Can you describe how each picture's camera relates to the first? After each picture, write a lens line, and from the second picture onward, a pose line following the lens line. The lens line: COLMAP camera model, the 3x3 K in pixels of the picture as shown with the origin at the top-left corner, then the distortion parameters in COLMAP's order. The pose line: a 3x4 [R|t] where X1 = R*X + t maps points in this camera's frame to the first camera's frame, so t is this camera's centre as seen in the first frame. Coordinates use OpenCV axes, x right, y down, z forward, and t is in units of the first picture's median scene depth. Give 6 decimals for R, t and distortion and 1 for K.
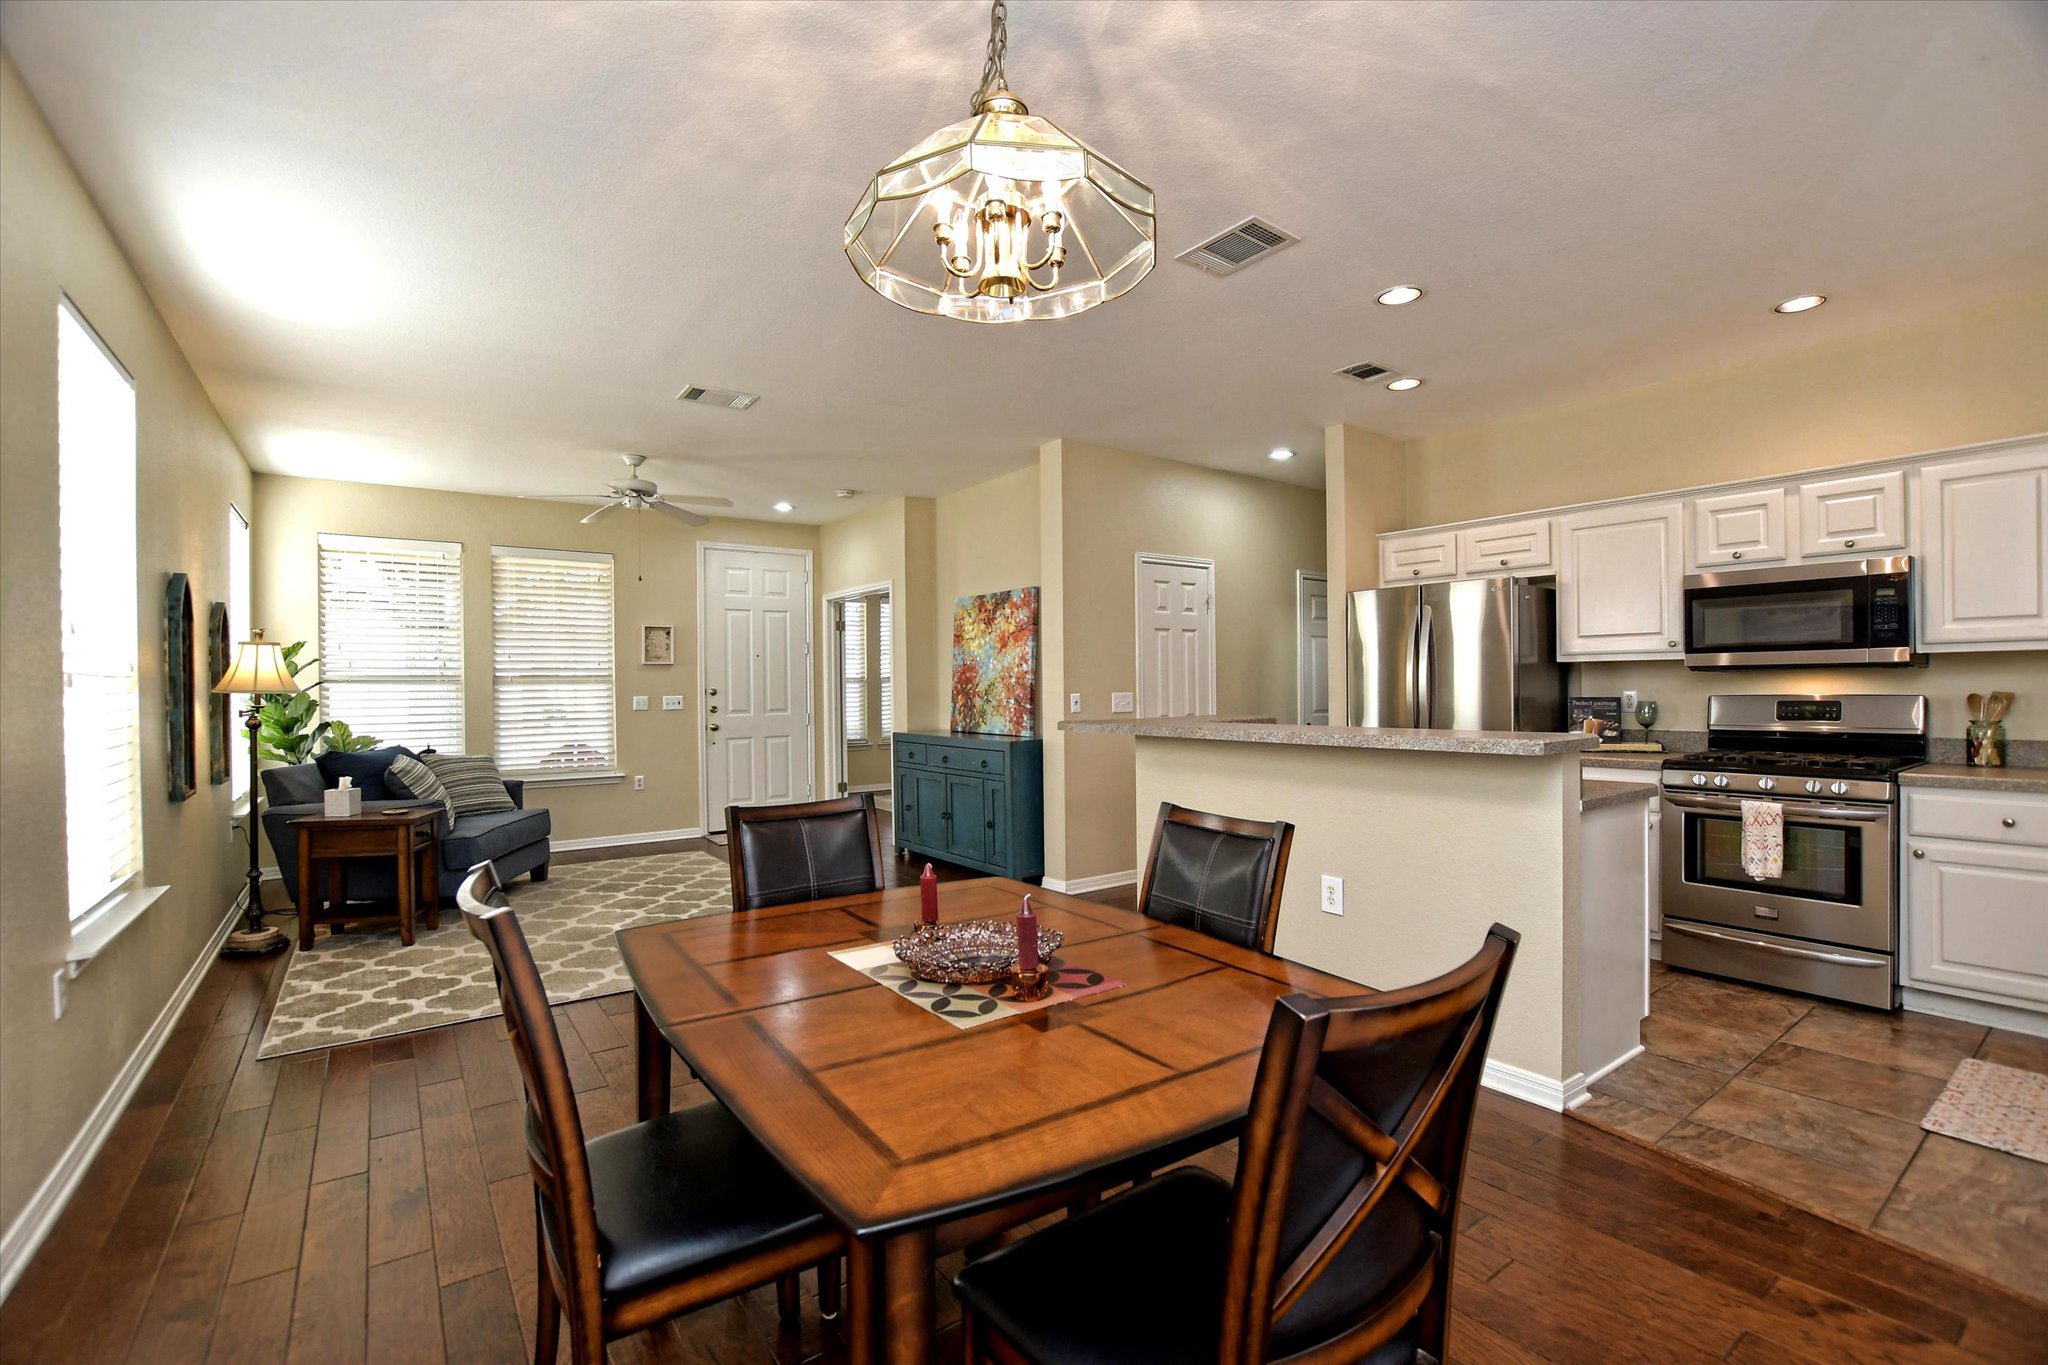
lens RADIAL K [[924.1, 0, 1018.4], [0, 924.1, 689.9], [0, 0, 1]] dist [-0.021431, 0.000927]
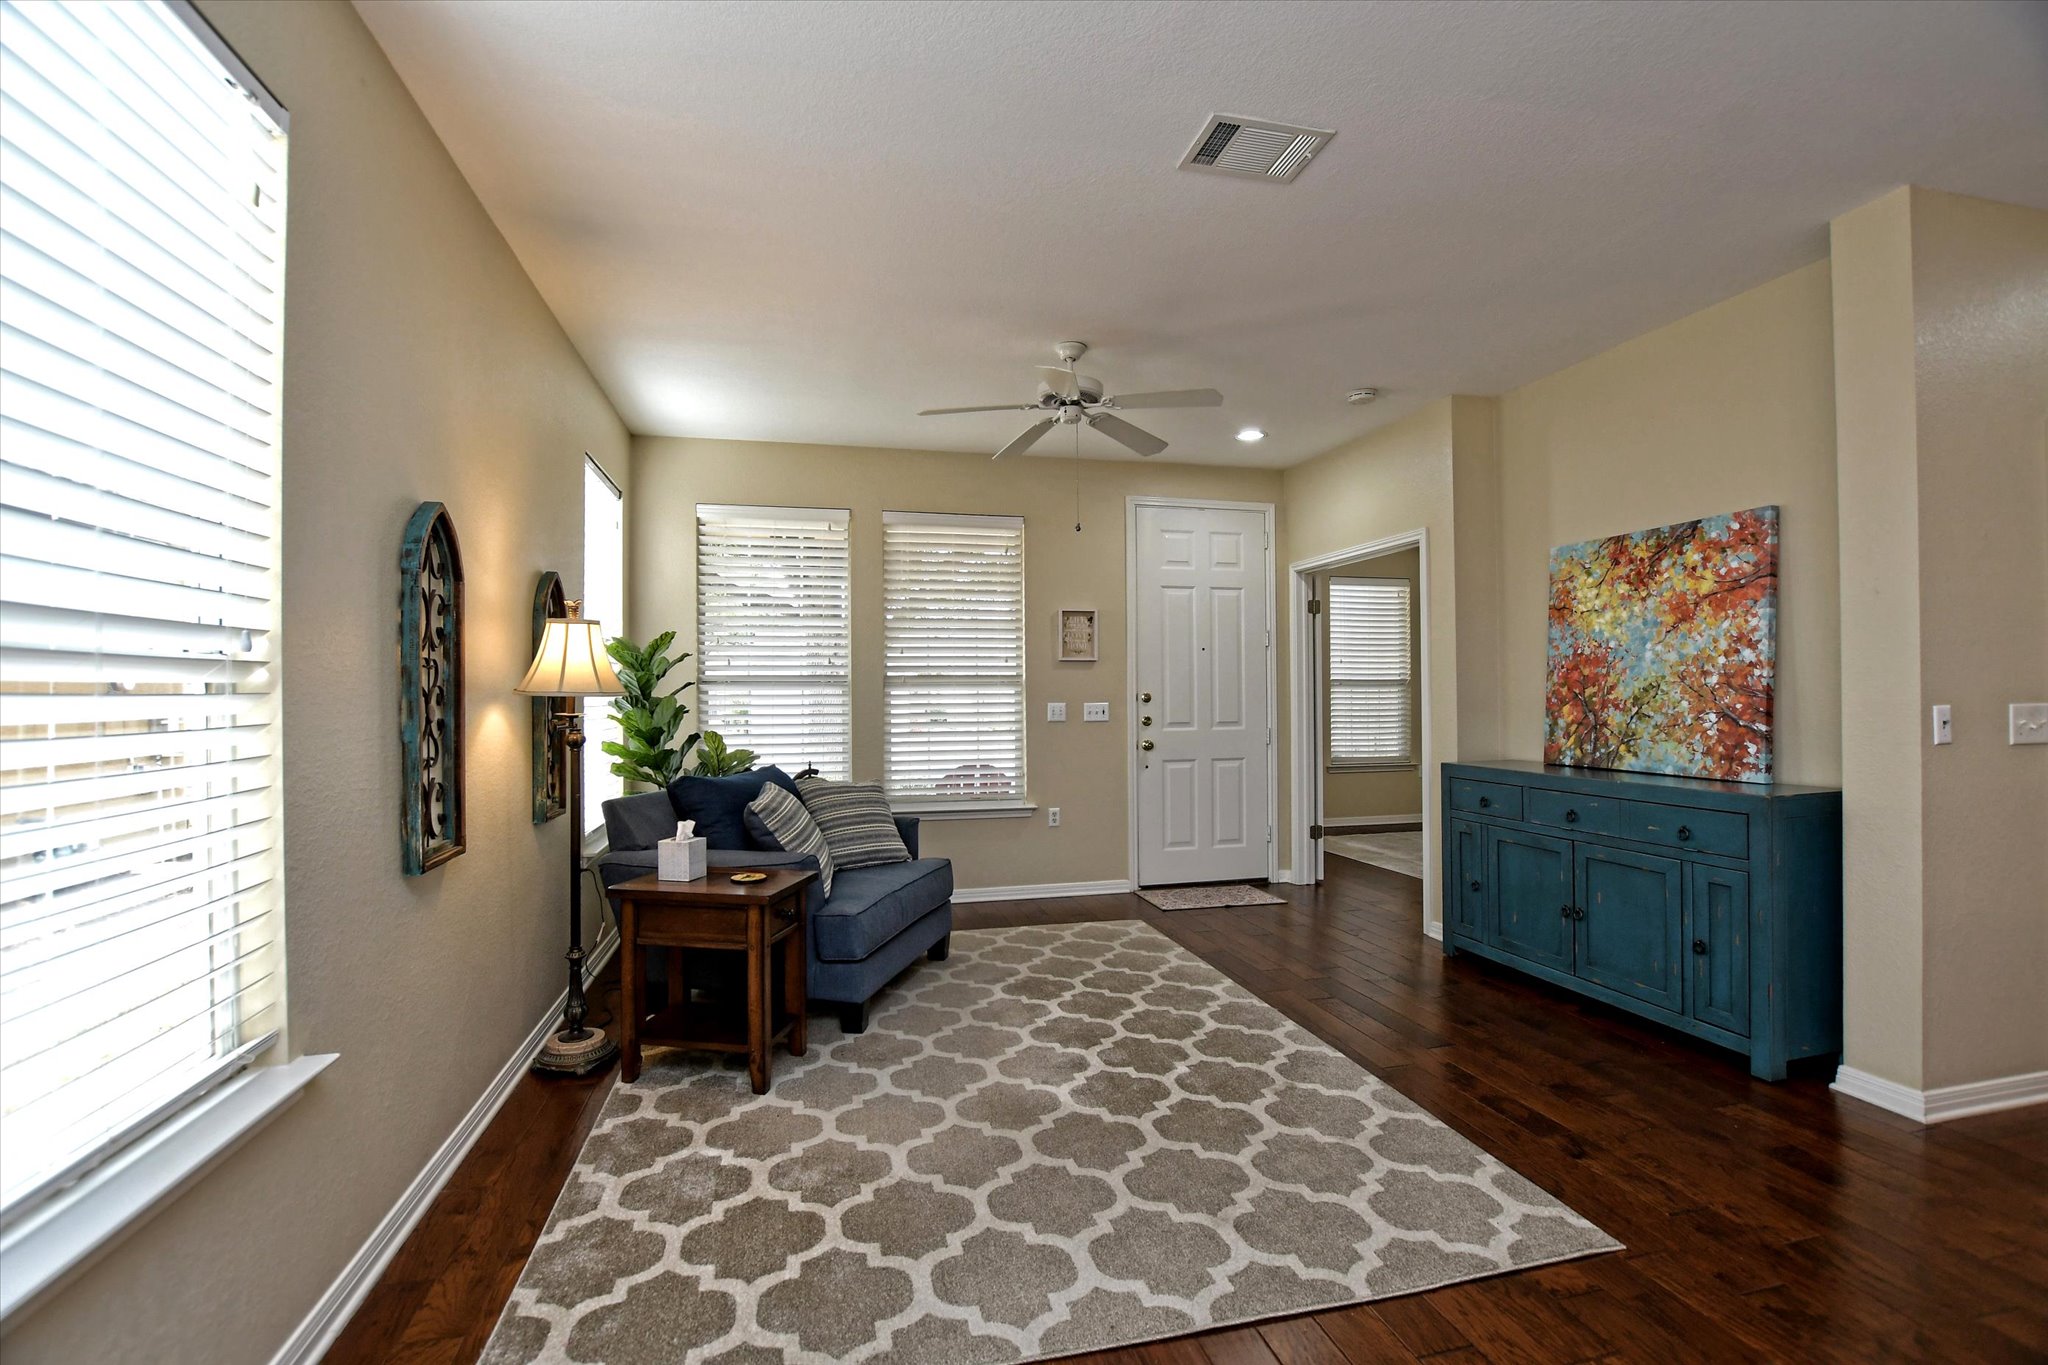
lens RADIAL K [[924.1, 0, 1018.4], [0, 924.1, 689.9], [0, 0, 1]] dist [-0.021431, 0.000927]
pose [[0.929663, 0.002175, -0.368406, -0.192624], [-0.004948, 0.999966, -0.006583, 0.001458], [0.368379, 0.007942, 0.929642, 0.340387]]
